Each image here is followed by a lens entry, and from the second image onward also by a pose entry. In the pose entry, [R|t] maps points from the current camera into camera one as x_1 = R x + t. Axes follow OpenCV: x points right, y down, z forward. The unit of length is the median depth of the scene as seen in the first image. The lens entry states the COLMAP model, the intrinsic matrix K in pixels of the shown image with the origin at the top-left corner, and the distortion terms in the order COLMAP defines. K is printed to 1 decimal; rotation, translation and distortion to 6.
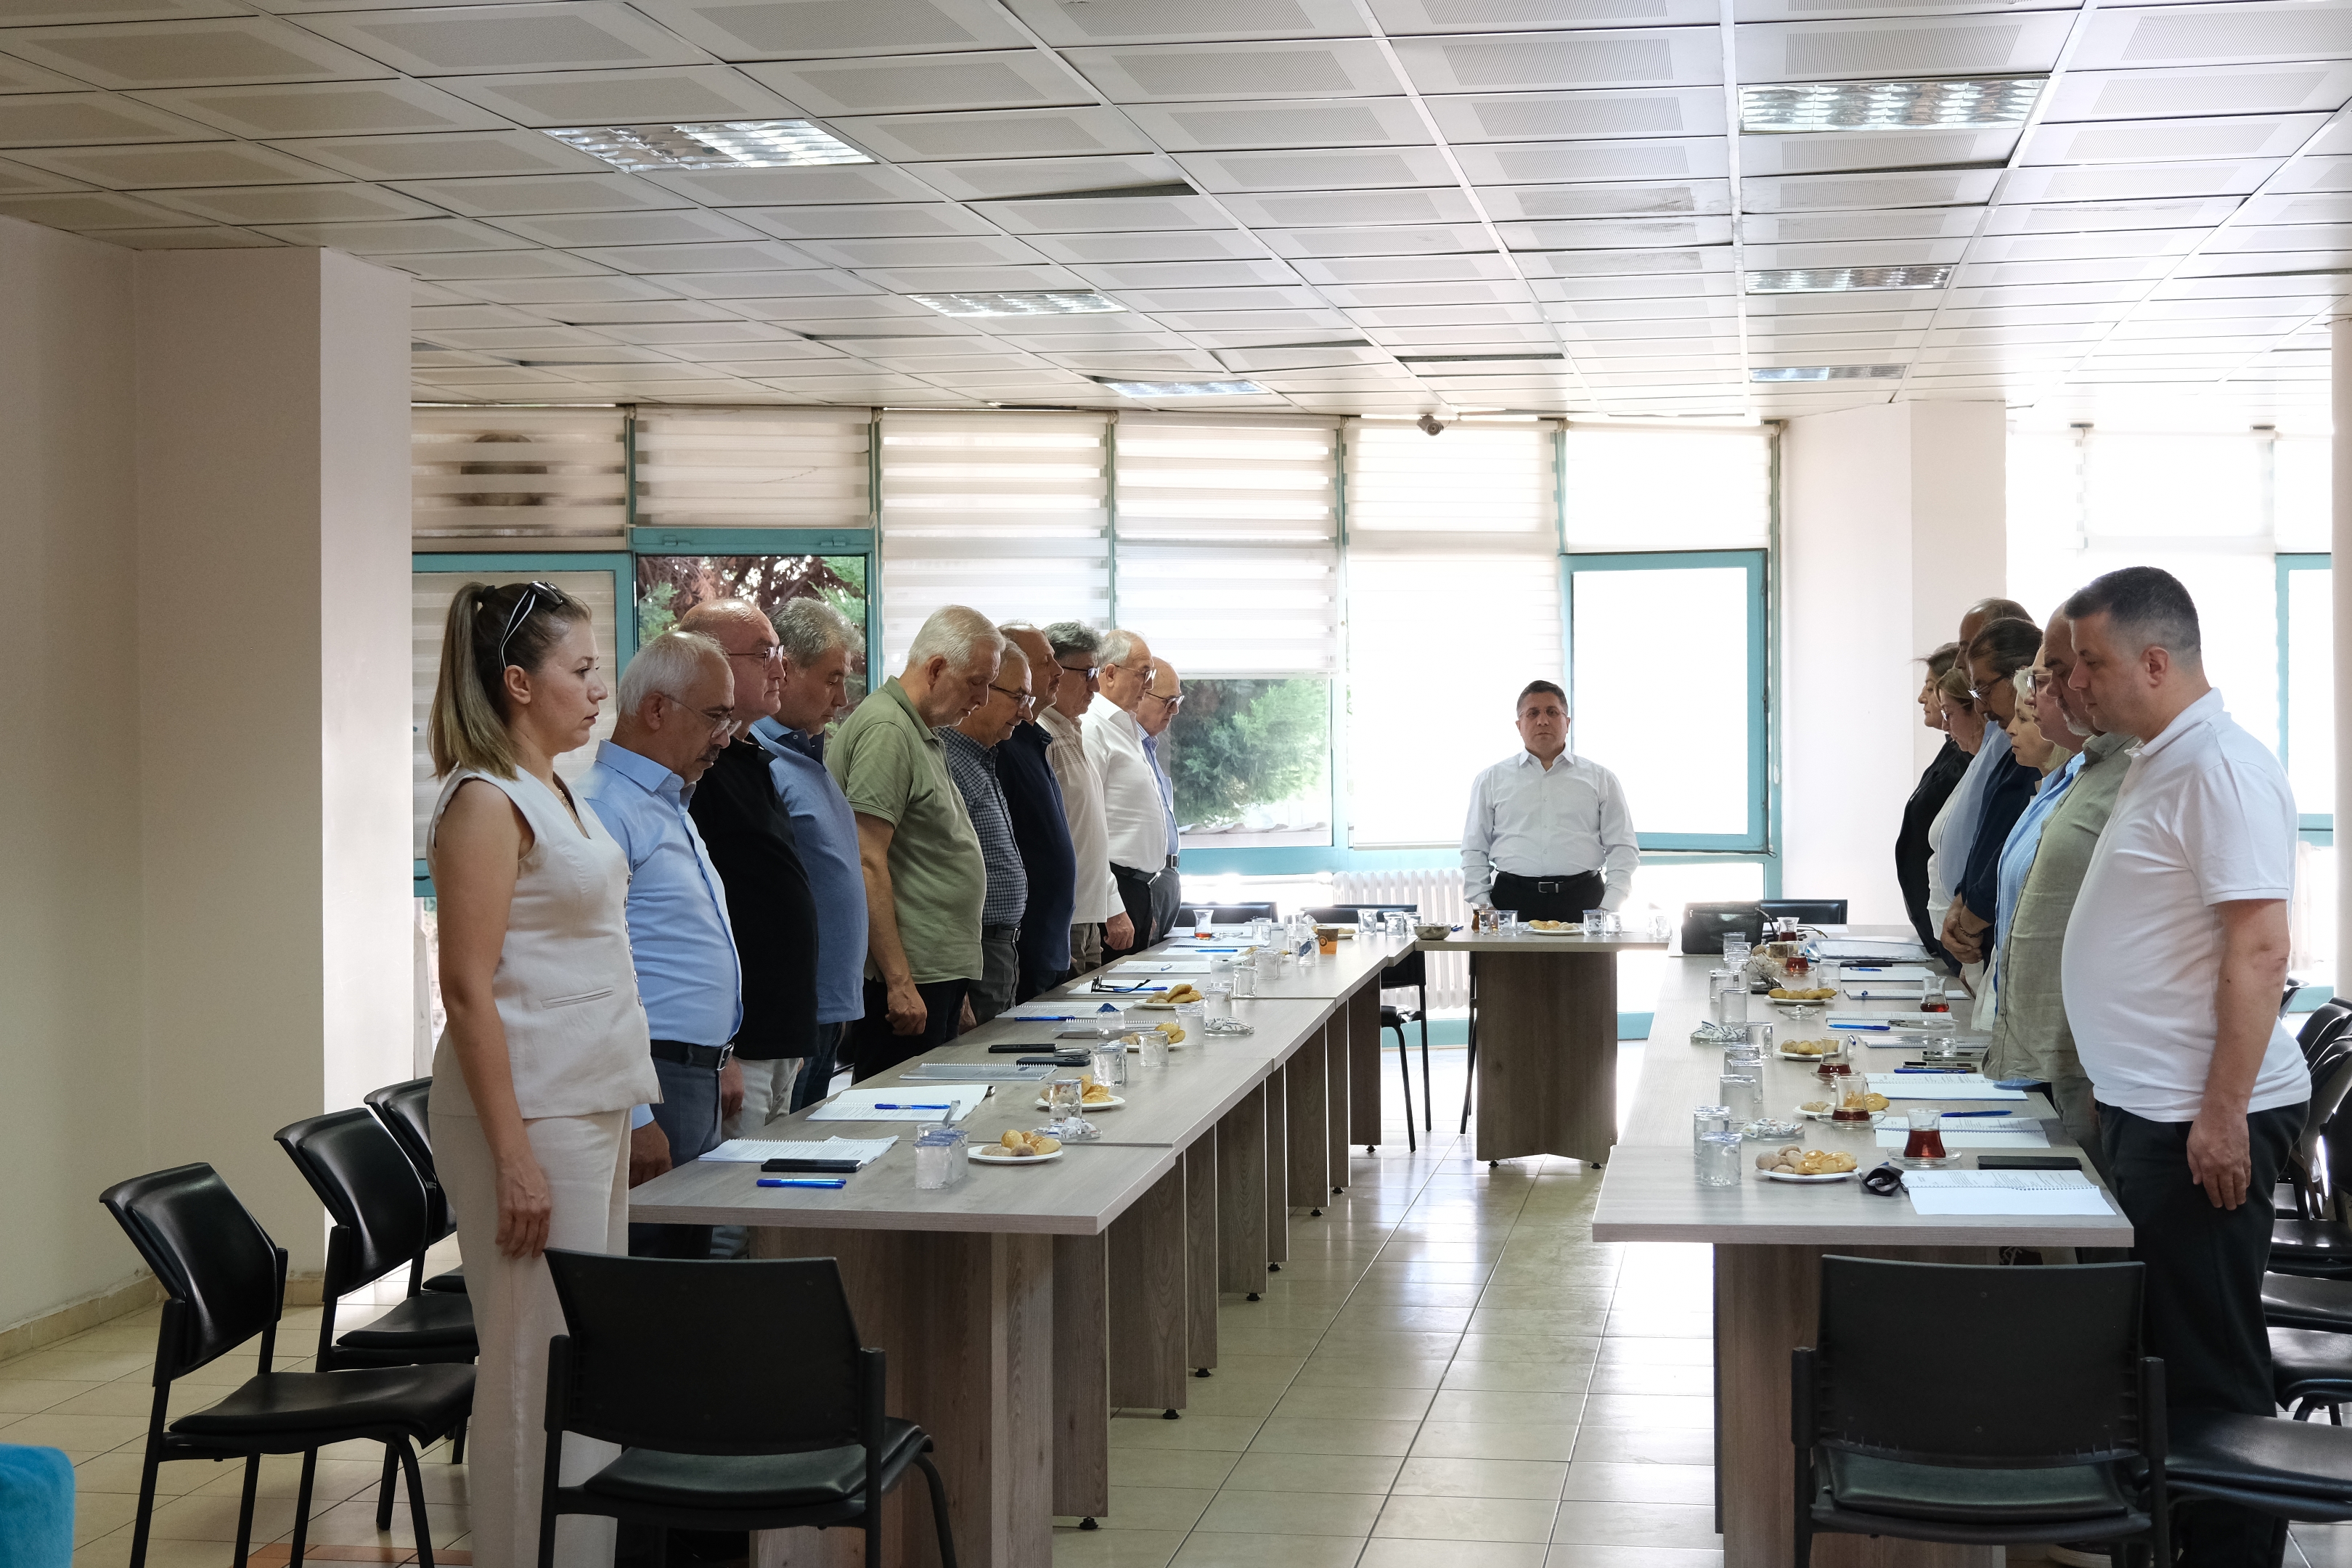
lens RADIAL K [[3420.1, 0, 1175.0], [0, 3420.1, 726.3], [0, 0, 1]] dist [0.107718, 0.007580]
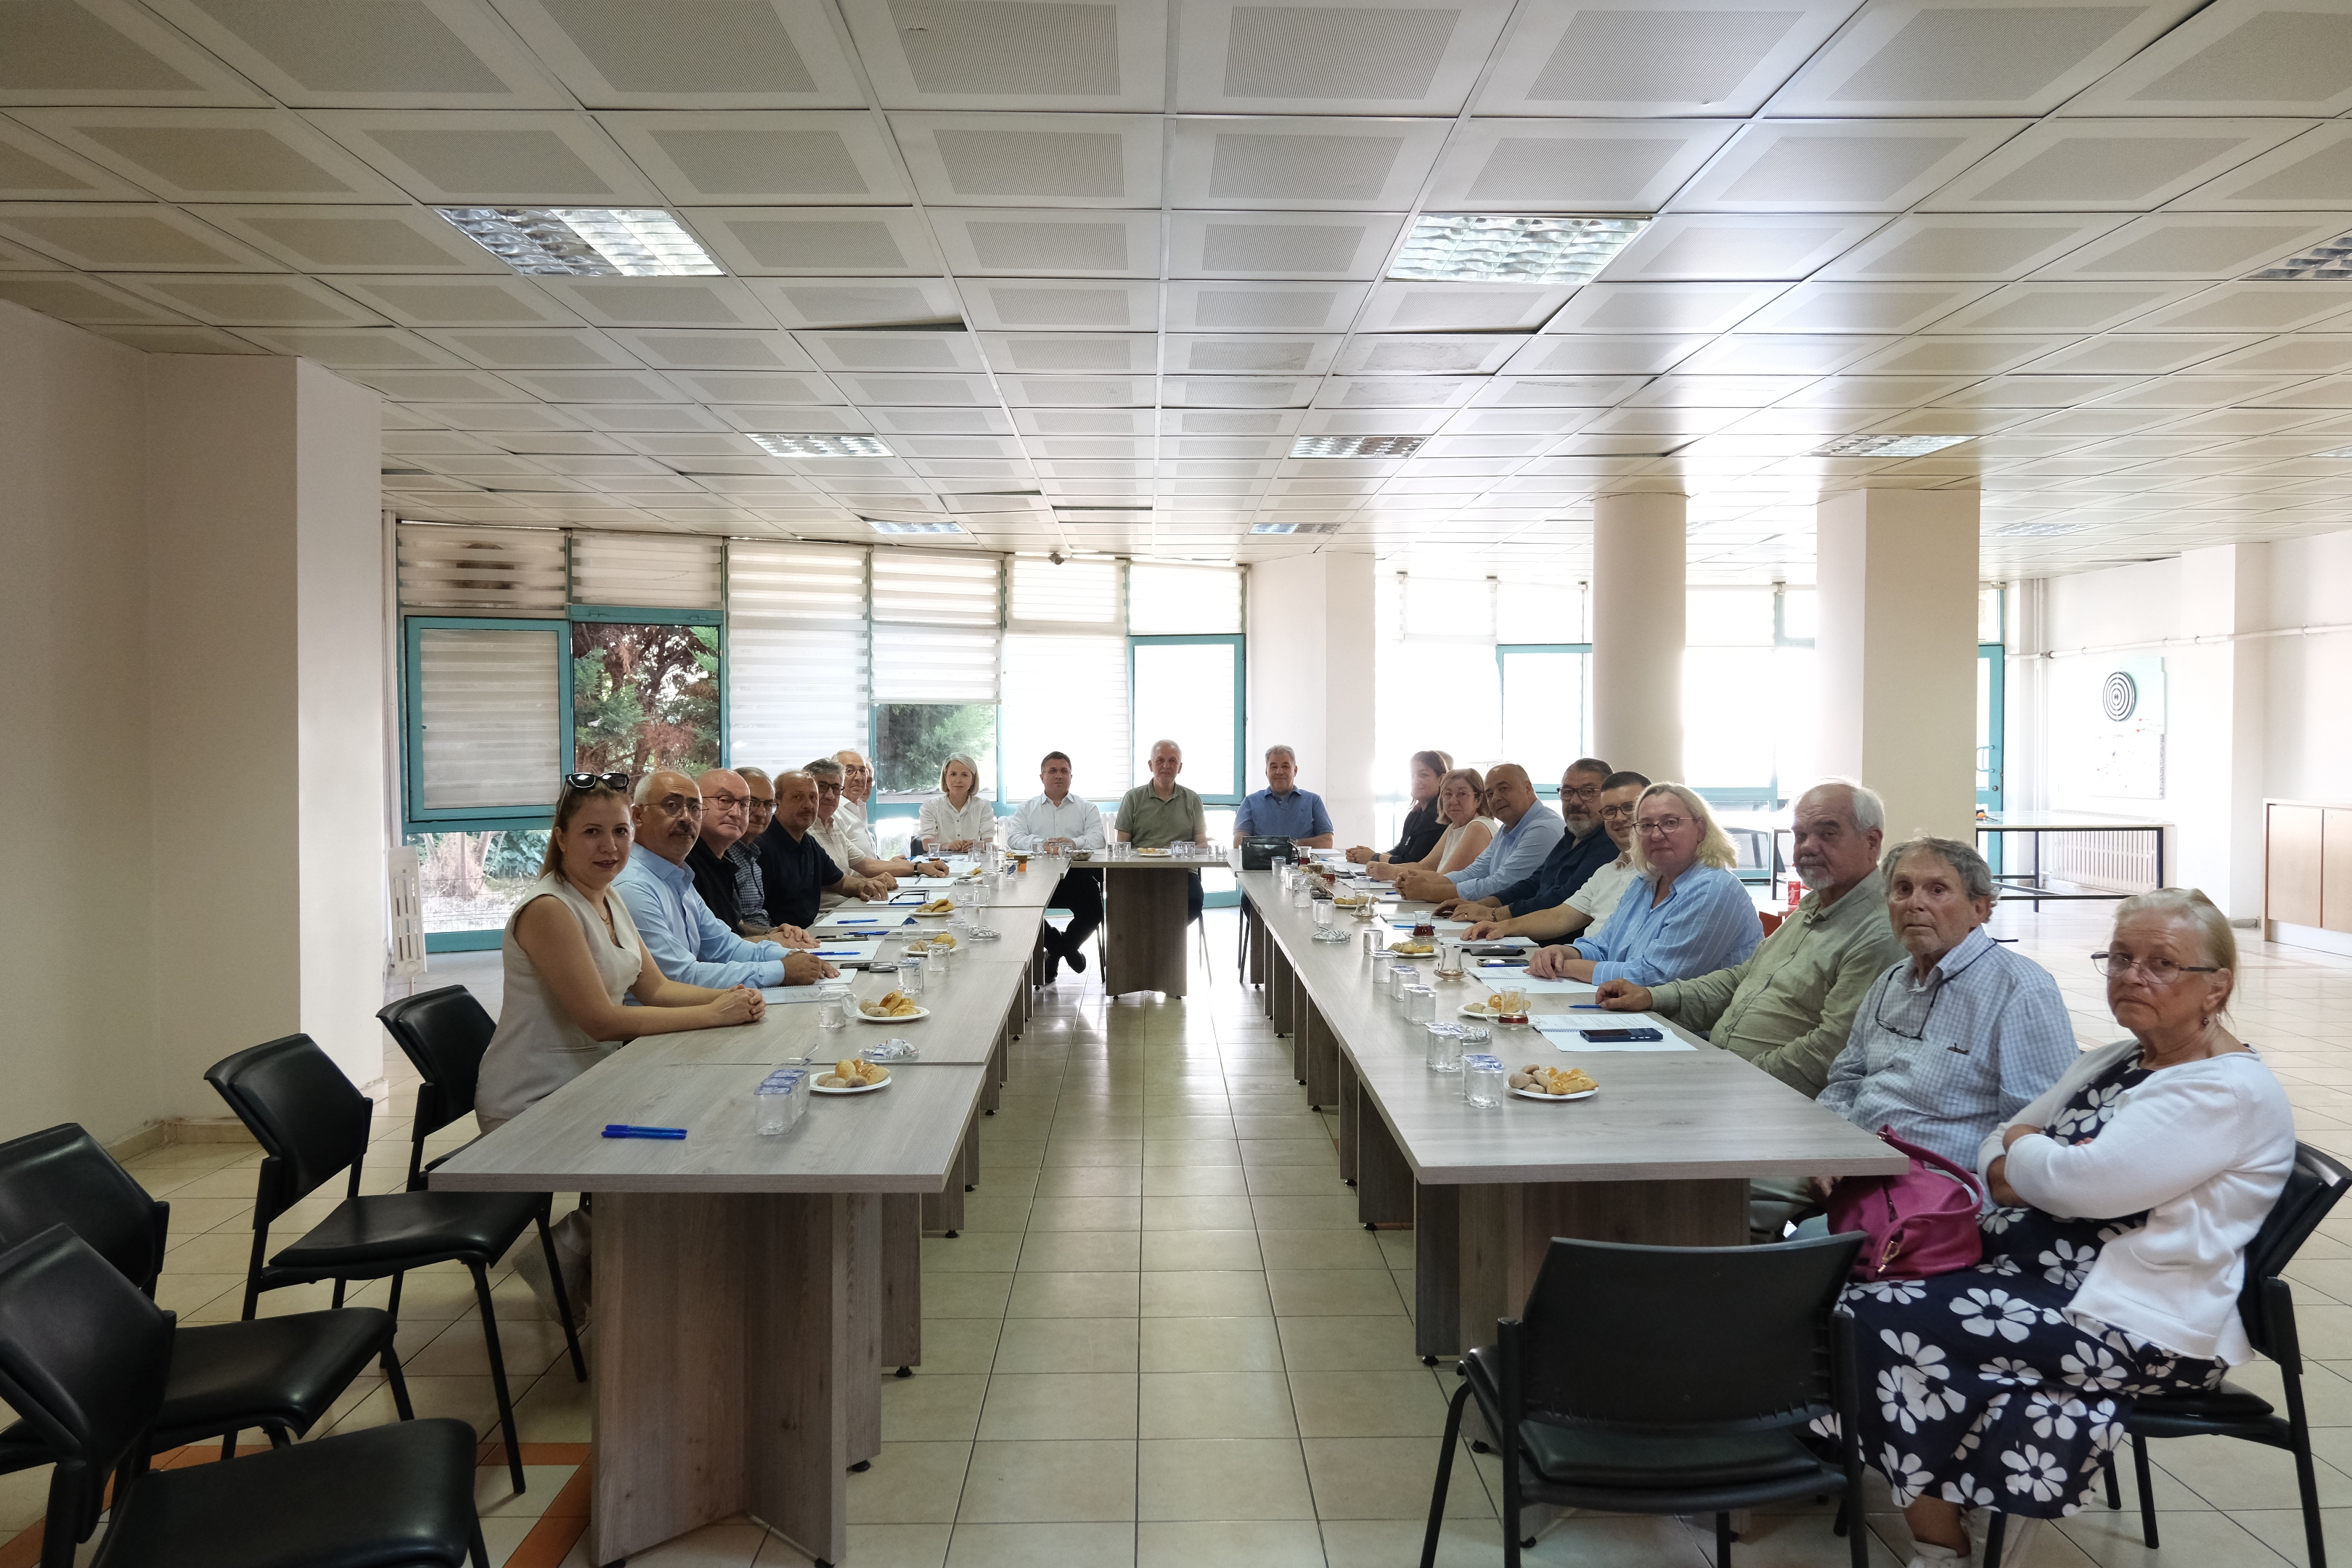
lens RADIAL K [[1570.4, 0, 1180.8], [0, 1570.4, 765.8], [0, 0, 1]] dist [-0.001727, -0.001604]
pose [[0.981170, 0.004059, 0.193102, -0.017845], [-0.006861, 0.999881, 0.013848, 0.005956], [-0.193023, -0.014912, 0.981081, 0.215862]]
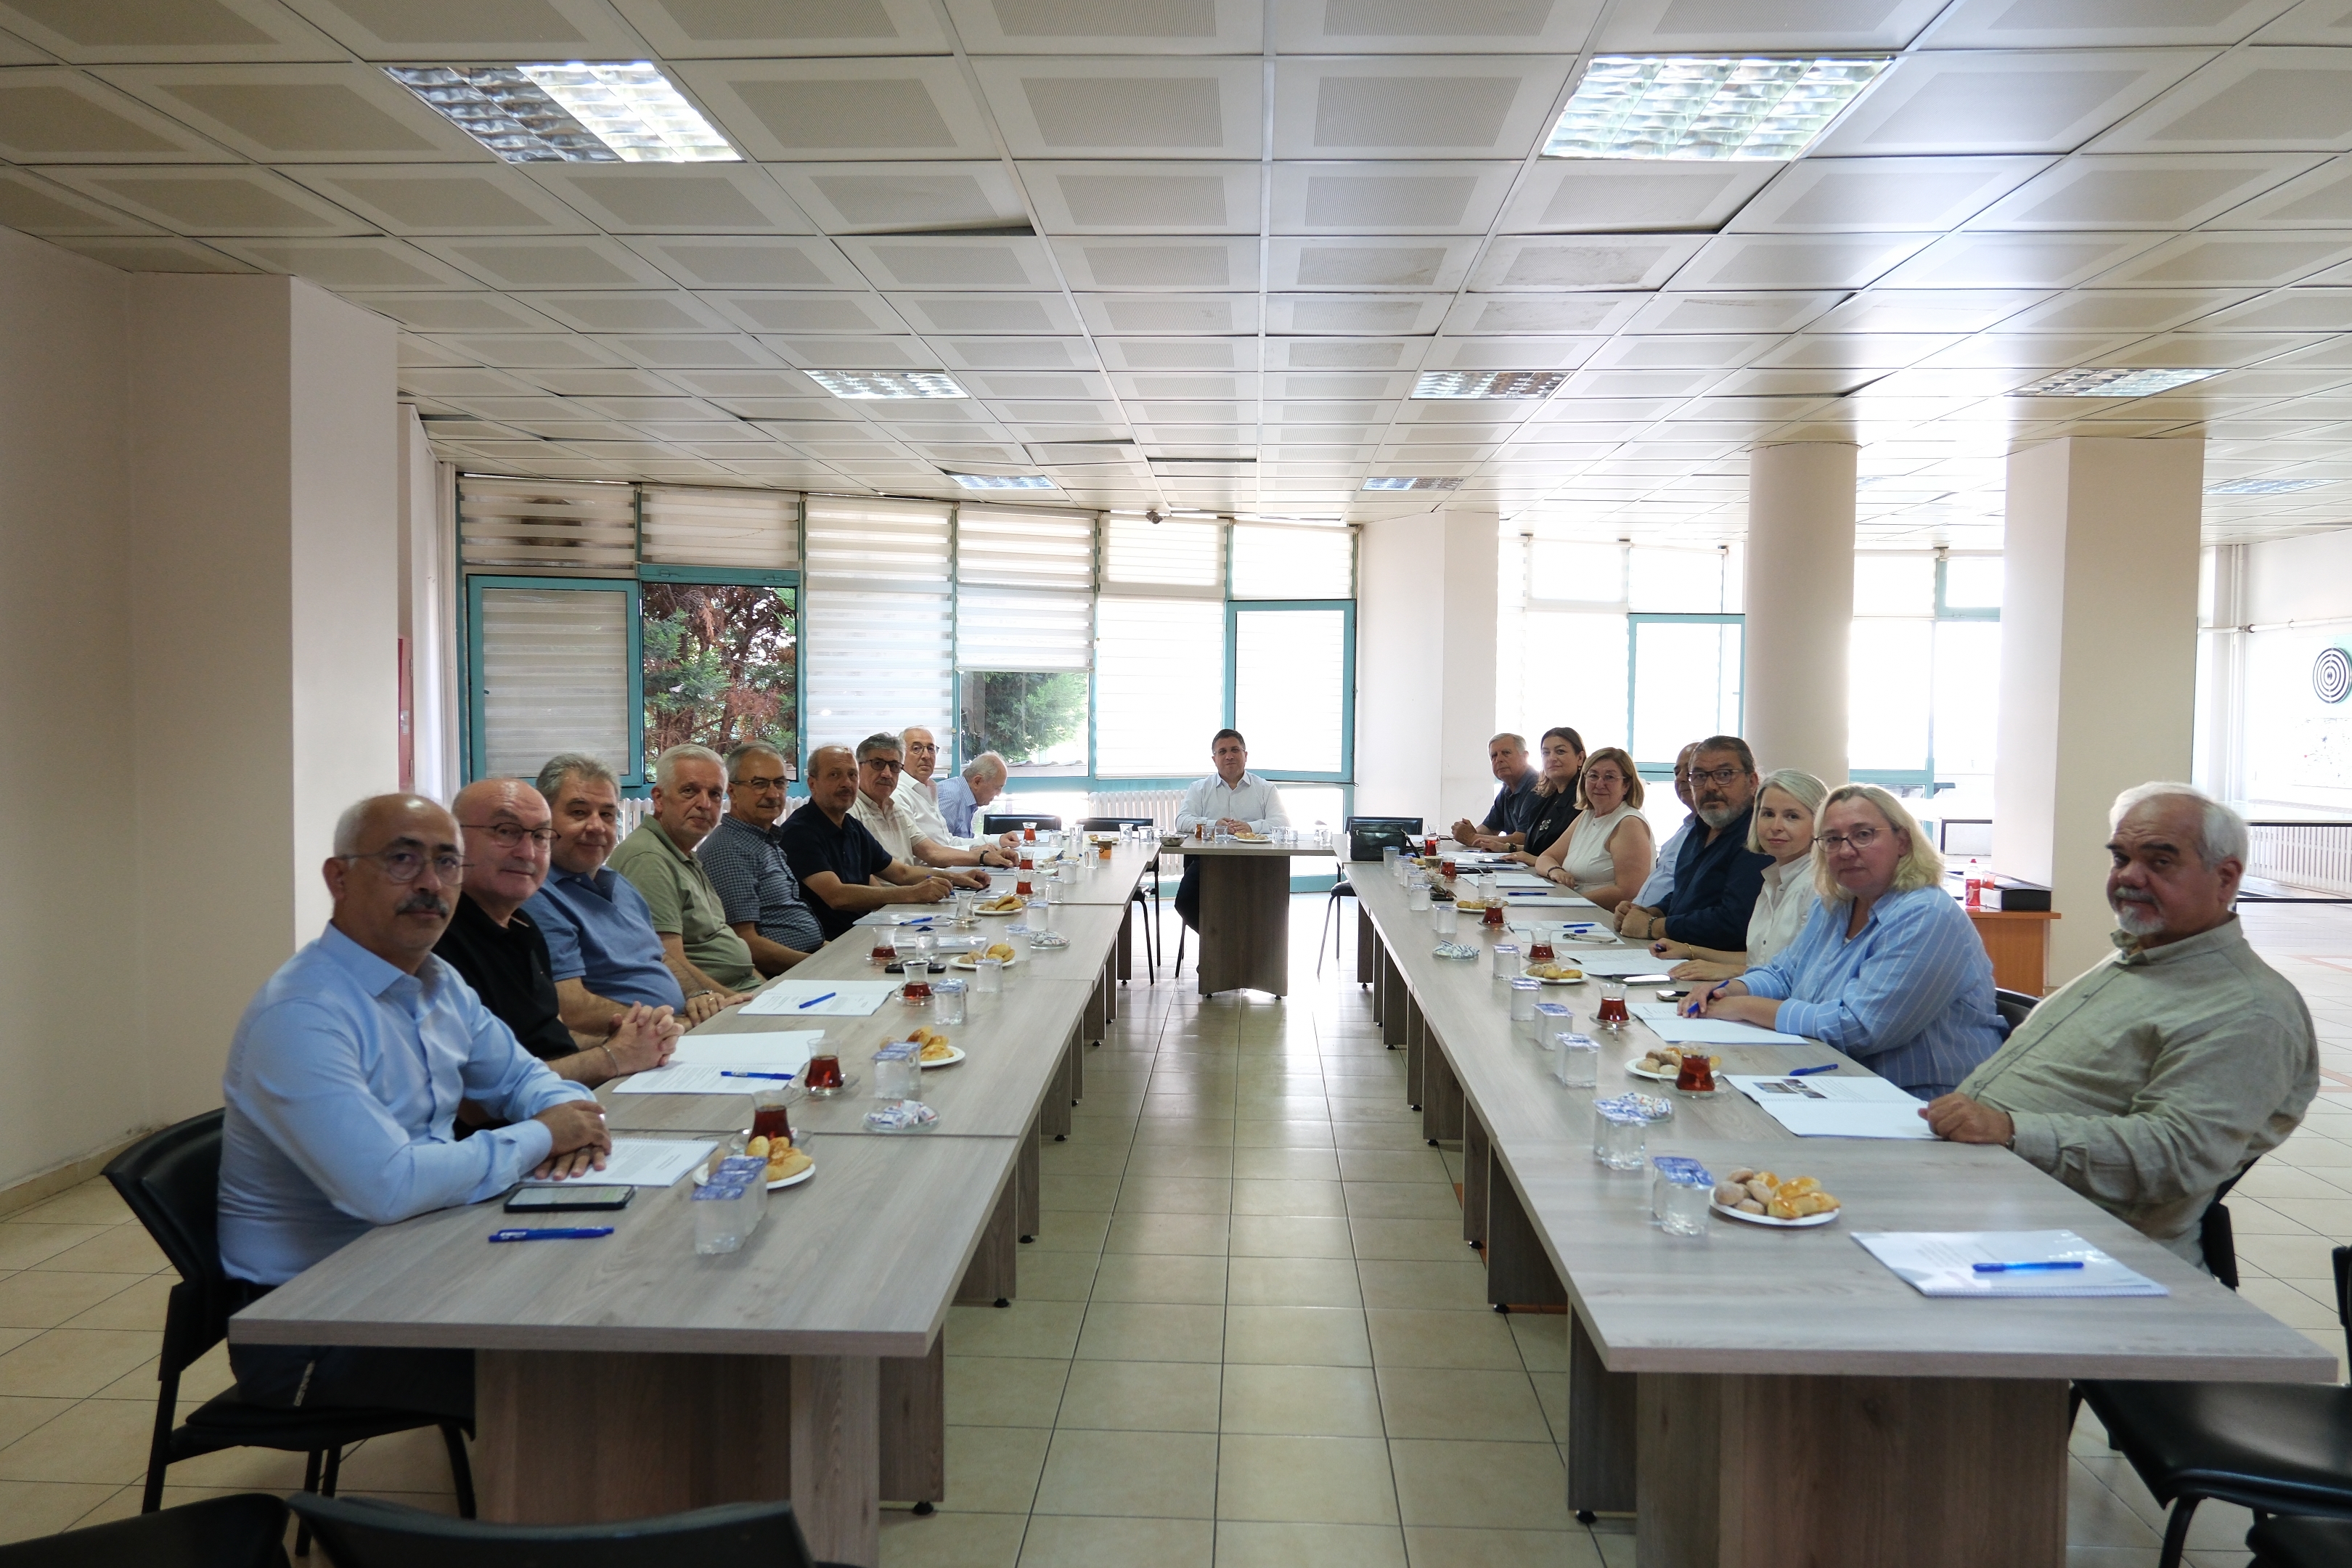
lens RADIAL K [[1570.4, 0, 1180.8], [0, 1570.4, 765.8], [0, 0, 1]] dist [-0.001727, -0.001604]
pose [[0.991848, 0.013187, 0.126742, -0.005763], [-0.017716, 0.999242, 0.034671, 0.003805], [-0.126189, -0.036634, 0.991330, 0.271293]]
